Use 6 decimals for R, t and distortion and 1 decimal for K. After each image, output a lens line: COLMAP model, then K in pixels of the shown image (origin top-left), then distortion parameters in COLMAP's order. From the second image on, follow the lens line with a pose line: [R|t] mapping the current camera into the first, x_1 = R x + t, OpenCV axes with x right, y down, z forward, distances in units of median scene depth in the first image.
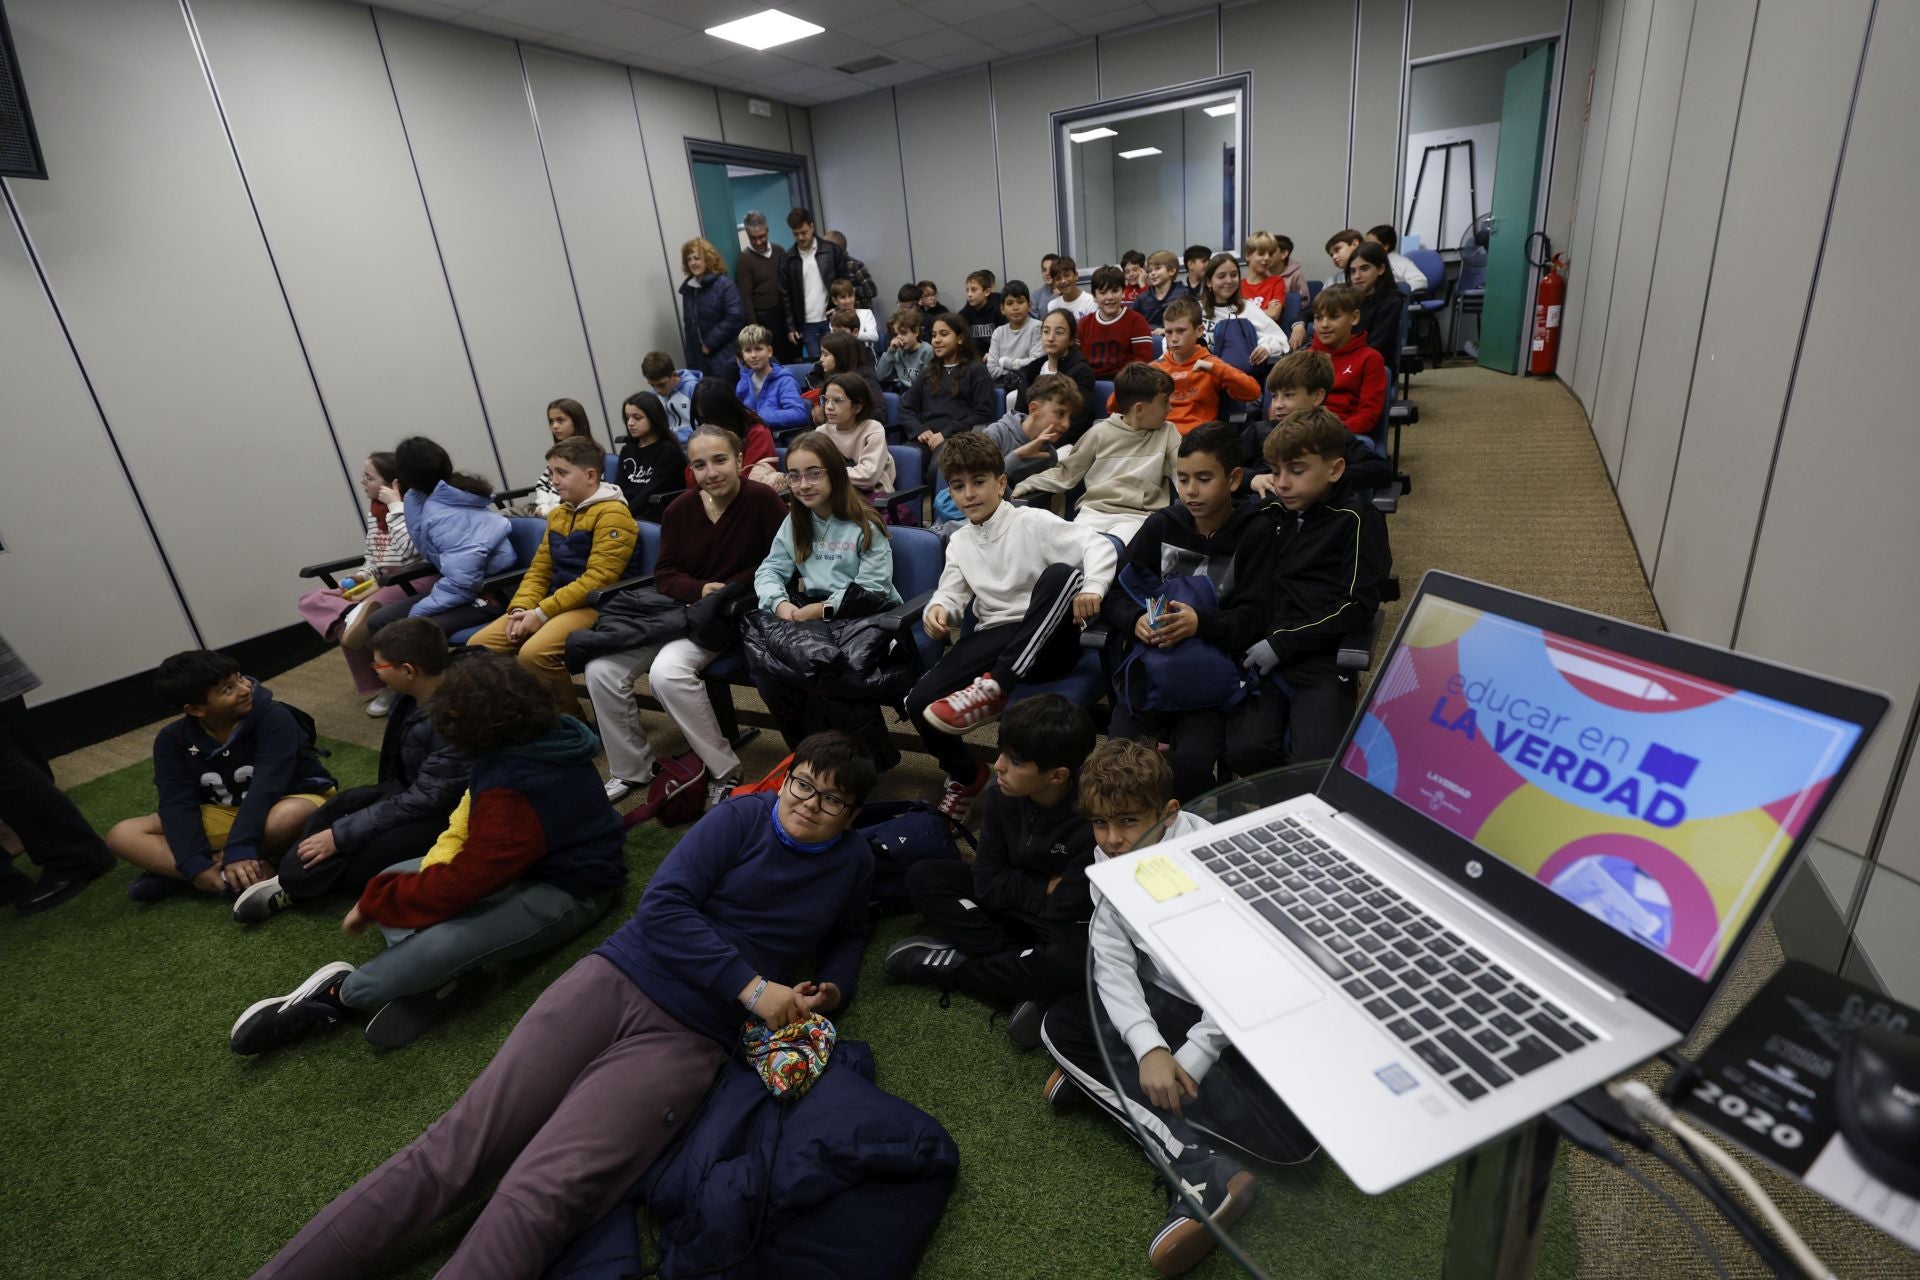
lens RADIAL K [[877.6, 0, 963.7], [0, 877.6, 641.2], [0, 0, 1]] dist [-0.003079, 0.000396]
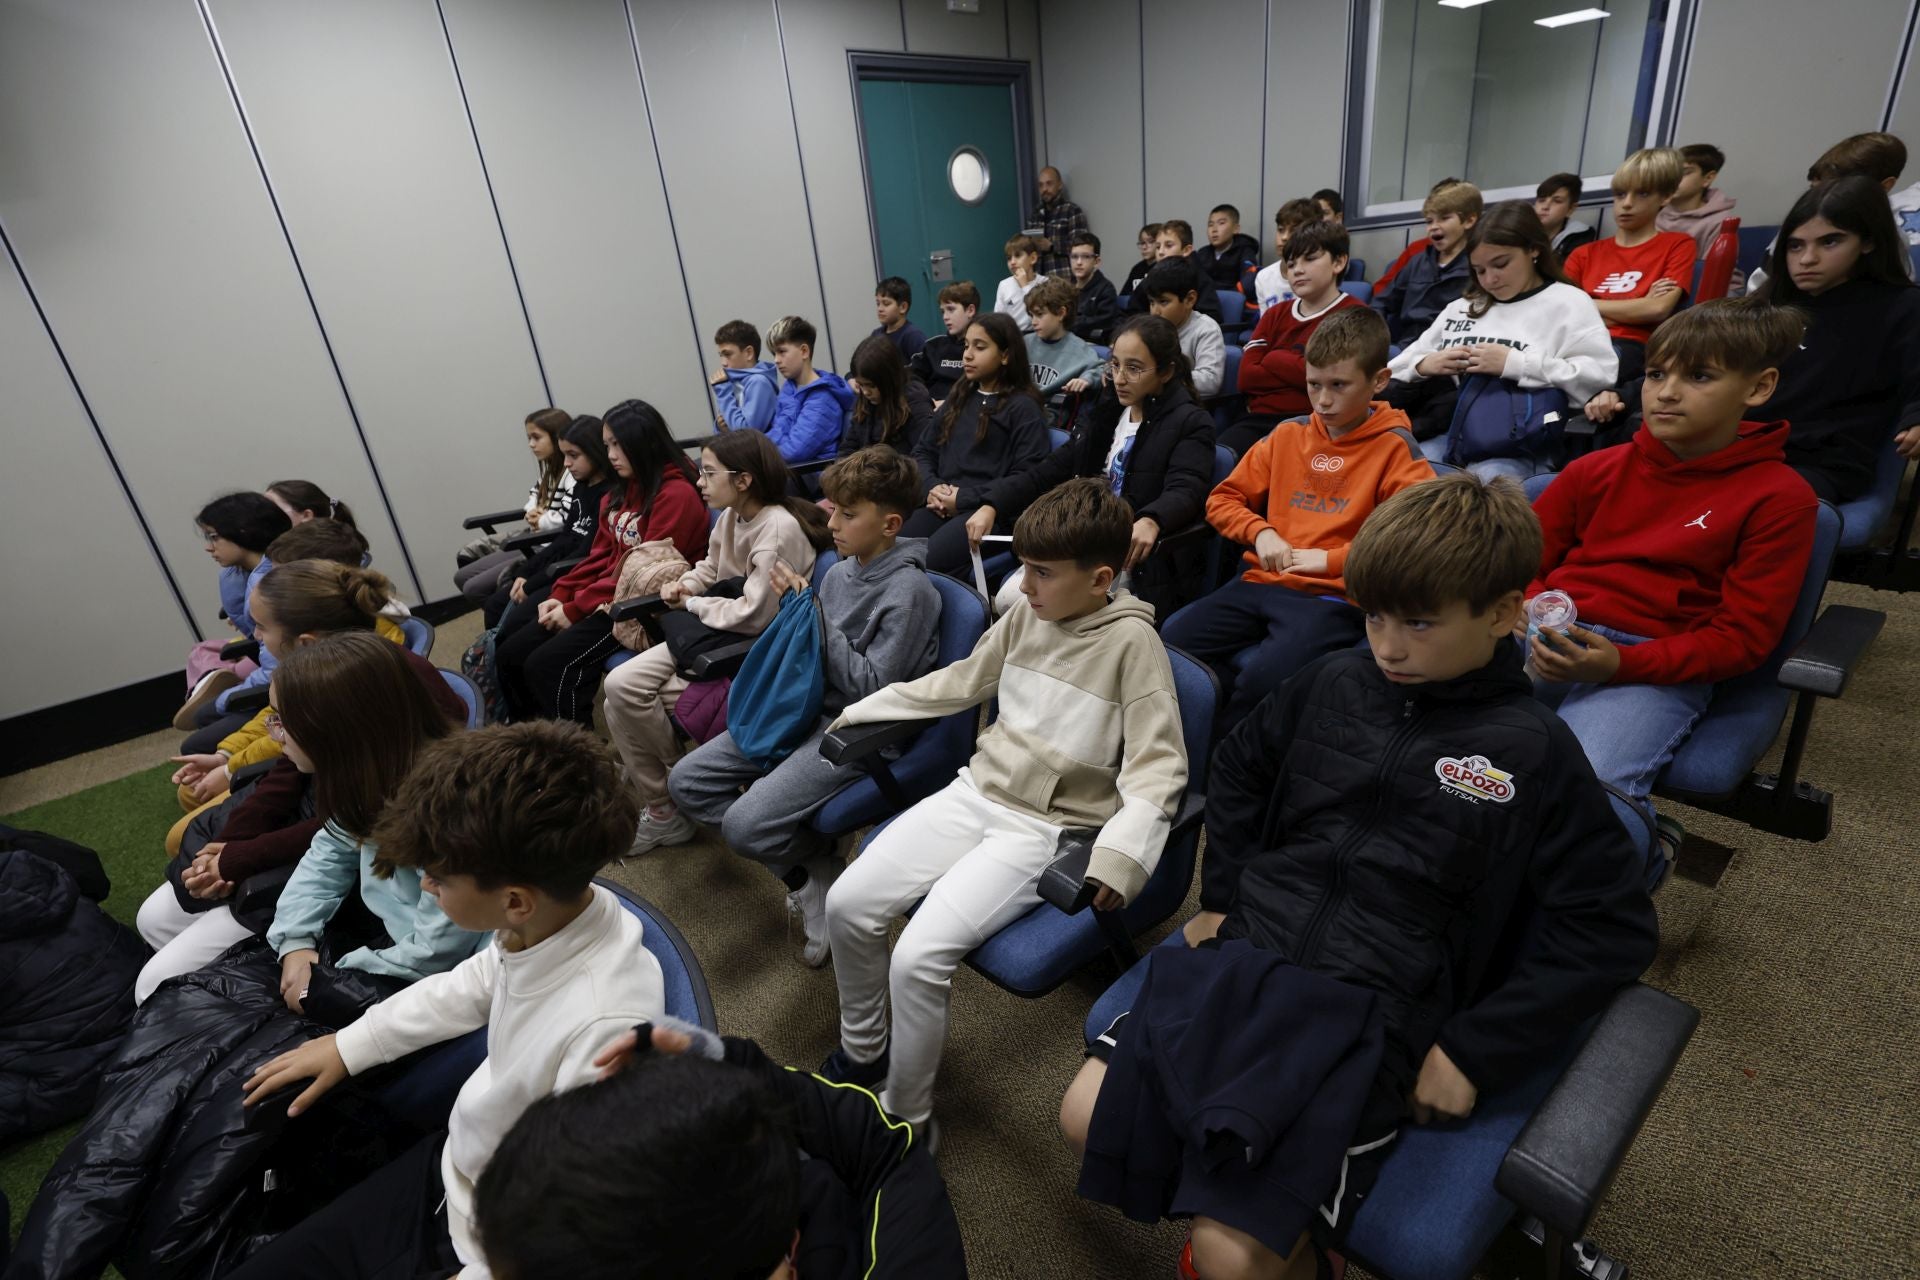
lens RADIAL K [[908.5, 0, 960.0], [0, 908.5, 640.0], [0, 0, 1]] dist [0.025412, 0.000068]
pose [[0.942550, 0.128095, -0.308531, 0.159381], [-0.109539, 0.991011, 0.076807, -0.159402], [0.315596, -0.038598, 0.948108, 0.299163]]
